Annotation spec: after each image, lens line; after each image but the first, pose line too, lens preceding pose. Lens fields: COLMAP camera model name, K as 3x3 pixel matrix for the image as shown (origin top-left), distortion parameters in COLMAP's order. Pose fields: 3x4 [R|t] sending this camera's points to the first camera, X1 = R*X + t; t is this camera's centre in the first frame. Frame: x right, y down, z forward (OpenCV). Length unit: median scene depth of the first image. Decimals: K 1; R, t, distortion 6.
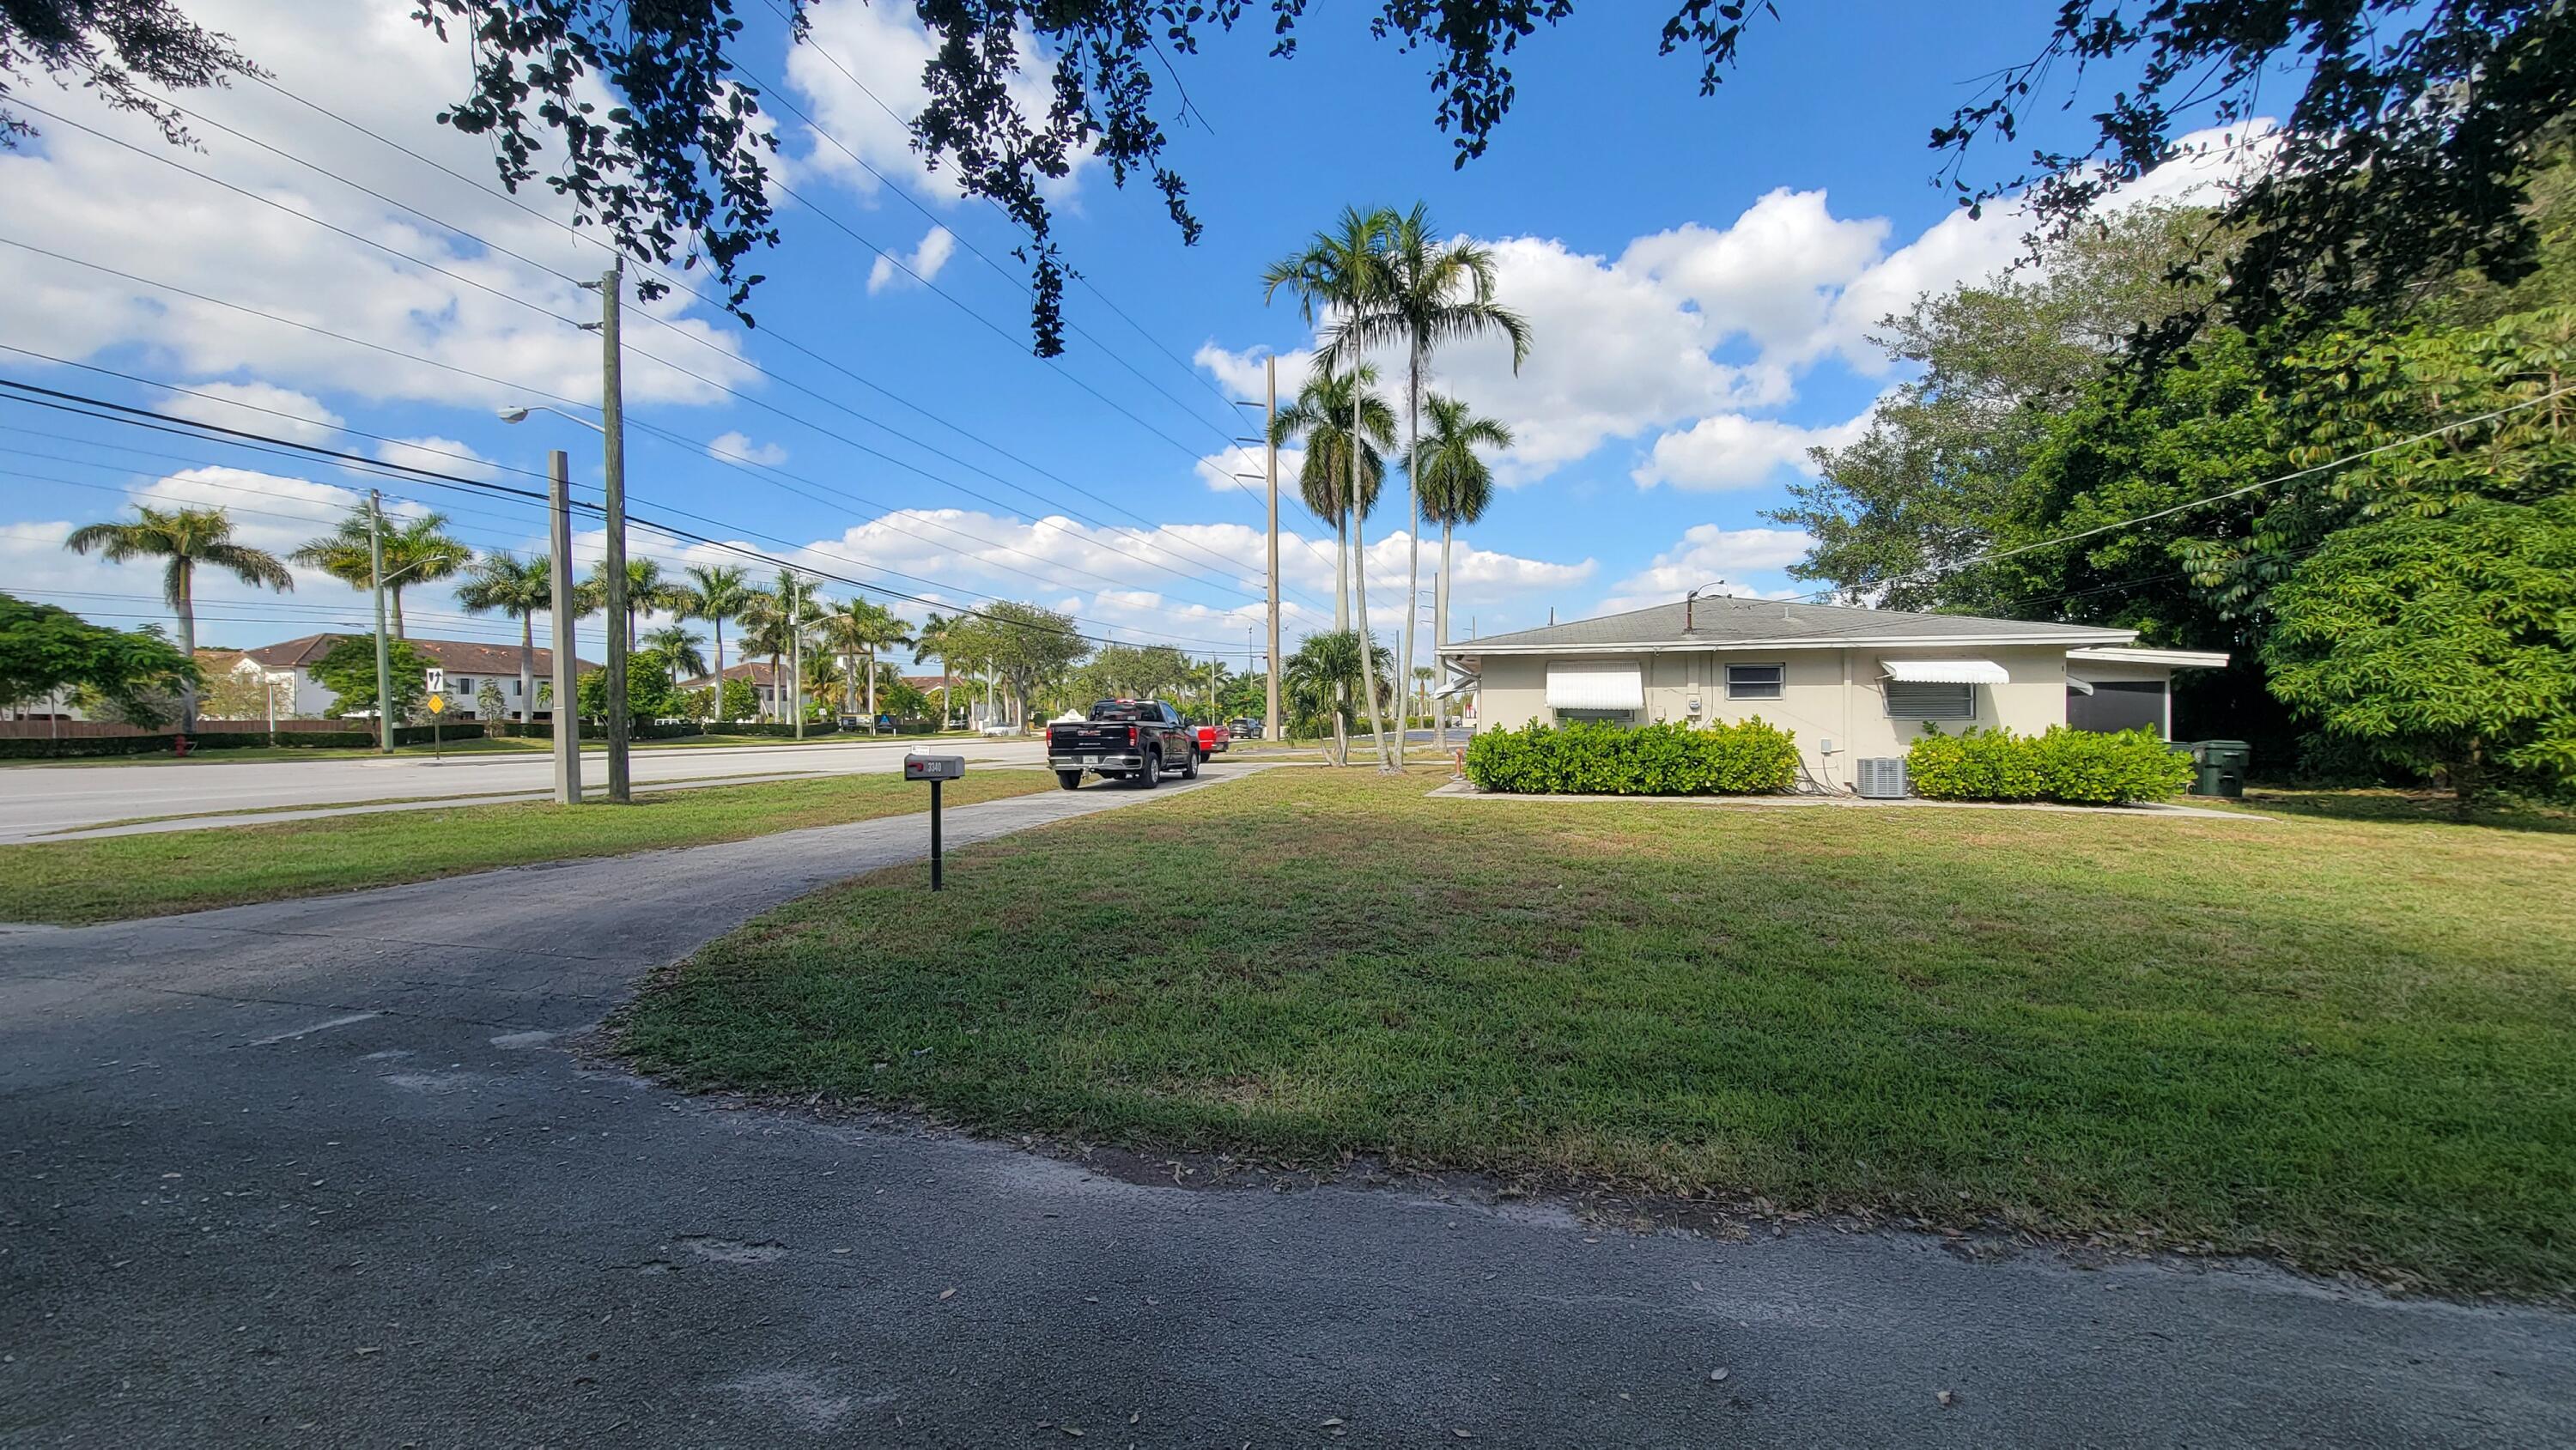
lens RADIAL K [[1000.9, 0, 1283.7], [0, 1000.9, 716.1], [0, 0, 1]] dist [-0.002920, -0.000068]
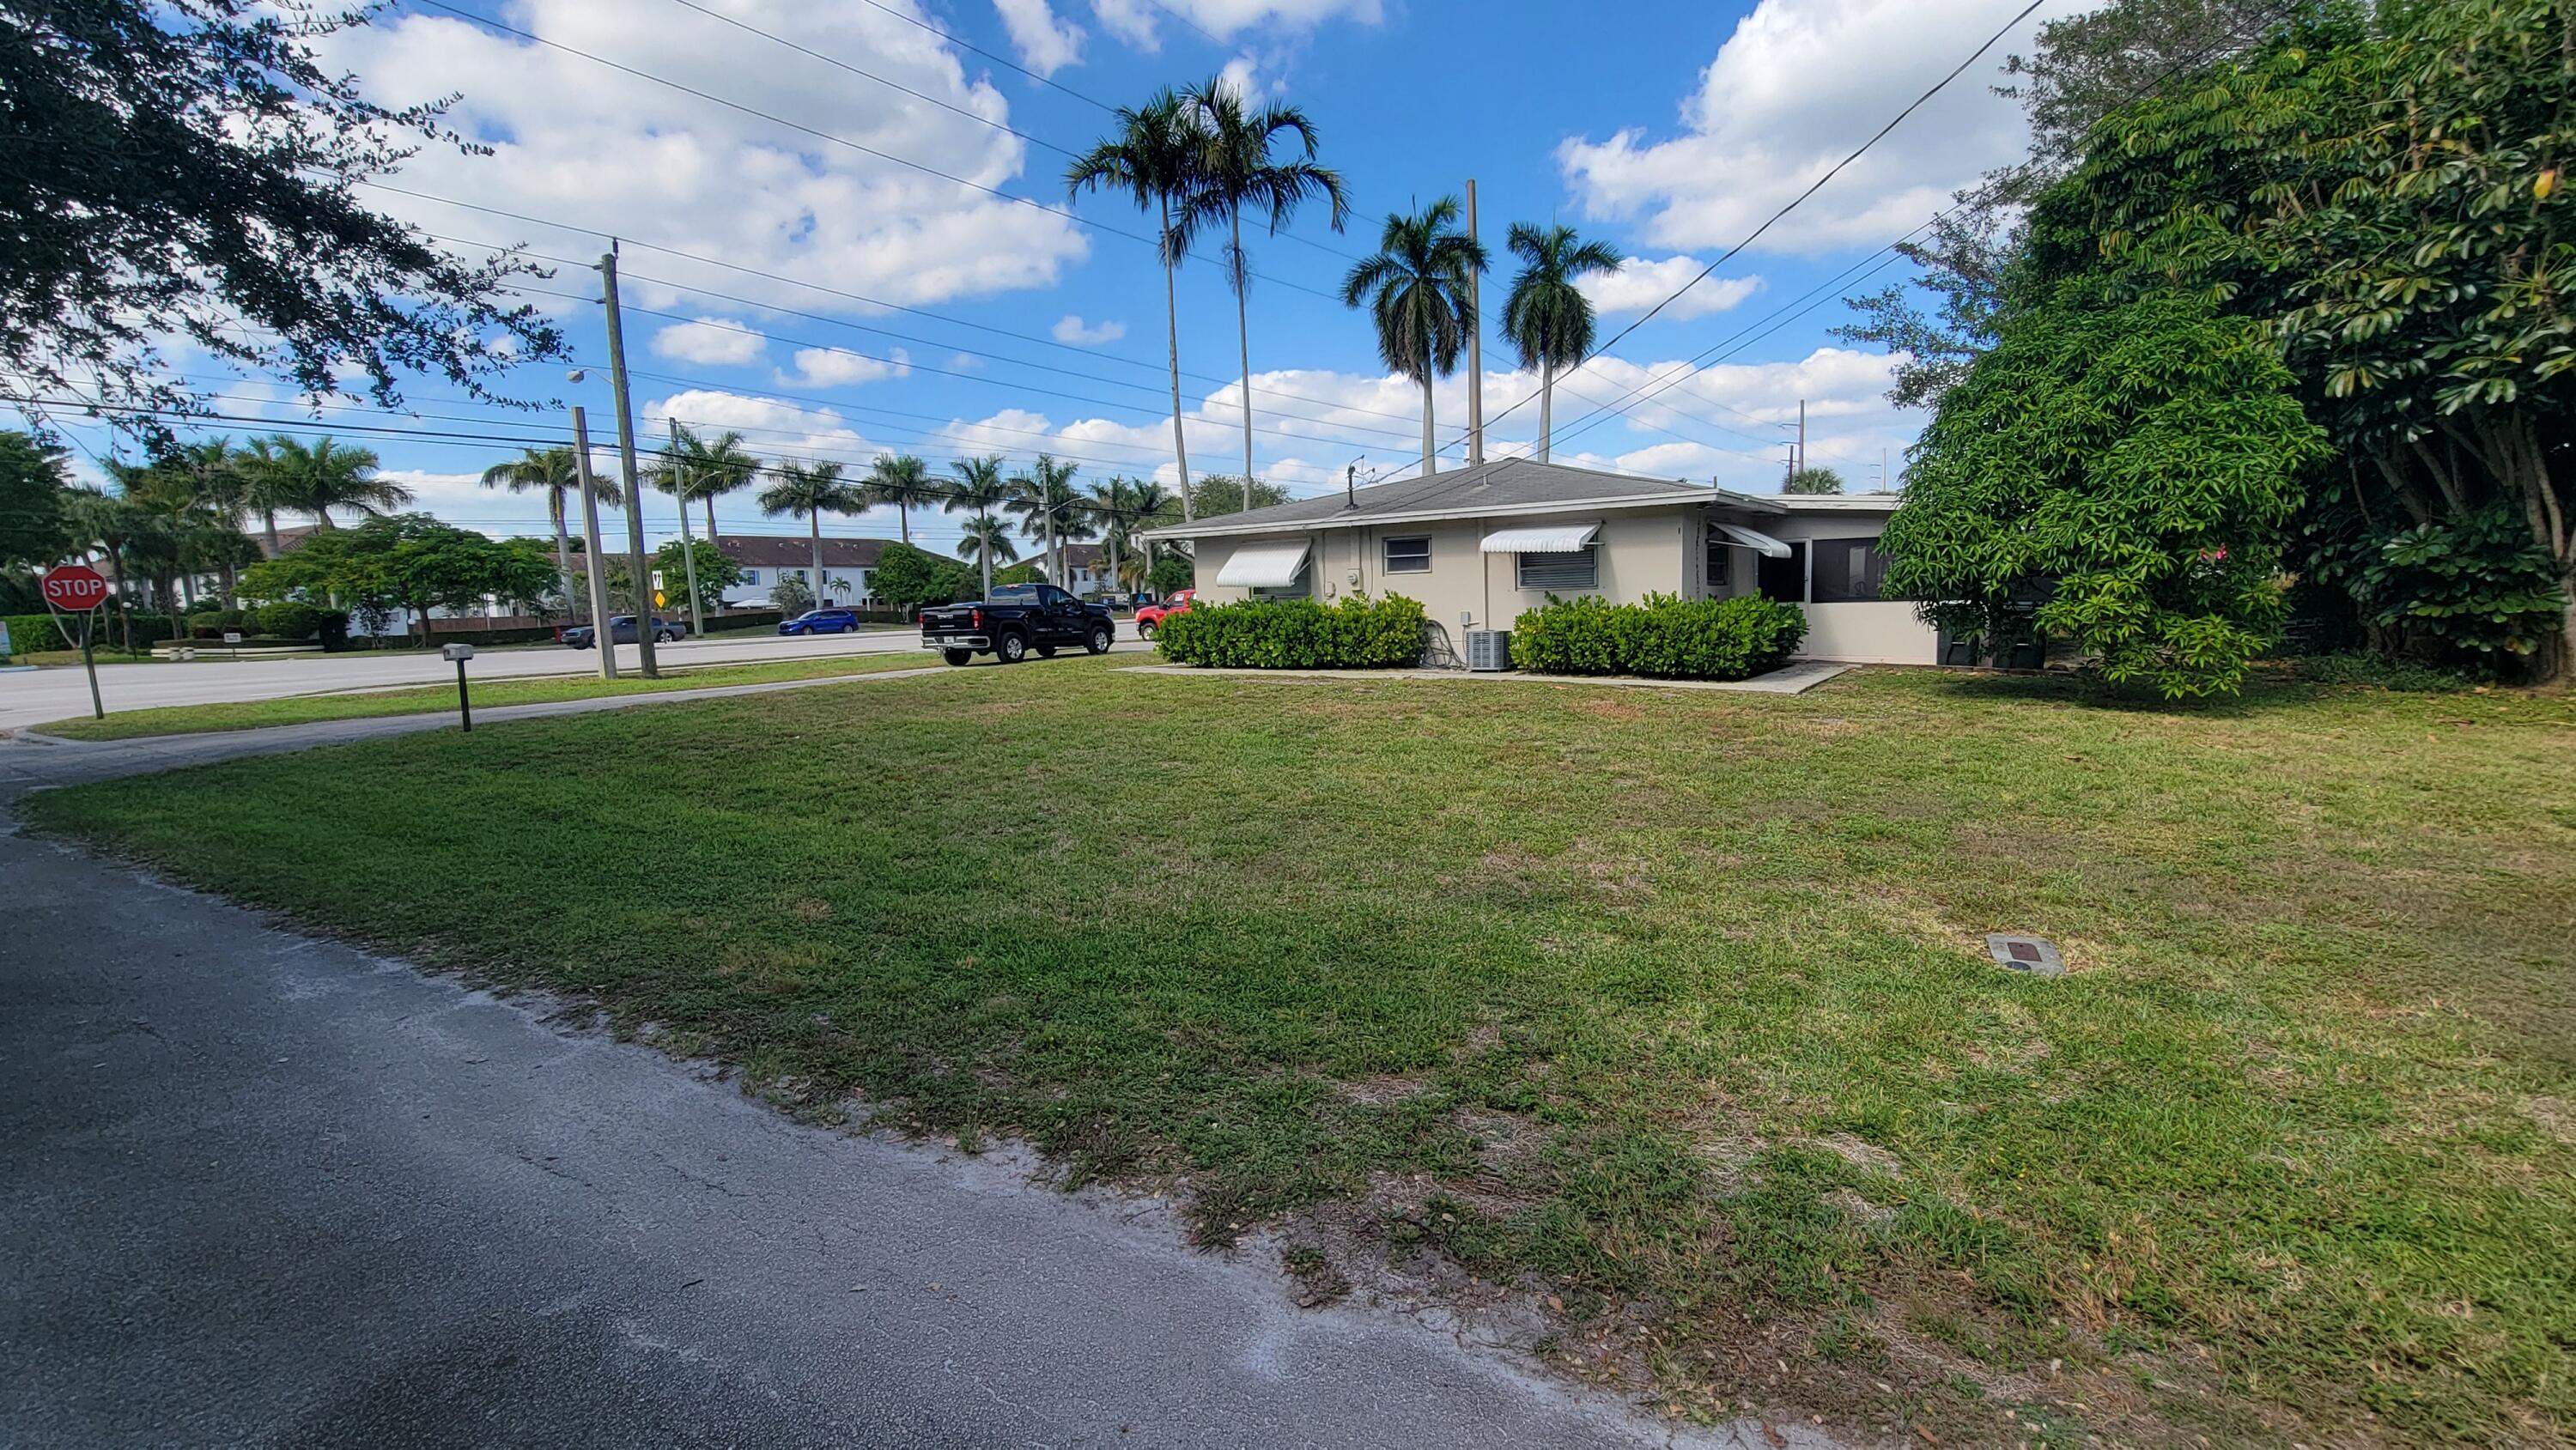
lens RADIAL K [[1084.2, 0, 1294.9], [0, 1084.2, 718.5], [0, 0, 1]] dist [-0.001214, 0.000057]
pose [[0.945455, 0.010915, -0.325570, 0.271032], [0.029482, 0.992470, 0.118887, -0.001594], [0.324416, -0.122000, 0.938014, -0.028130]]
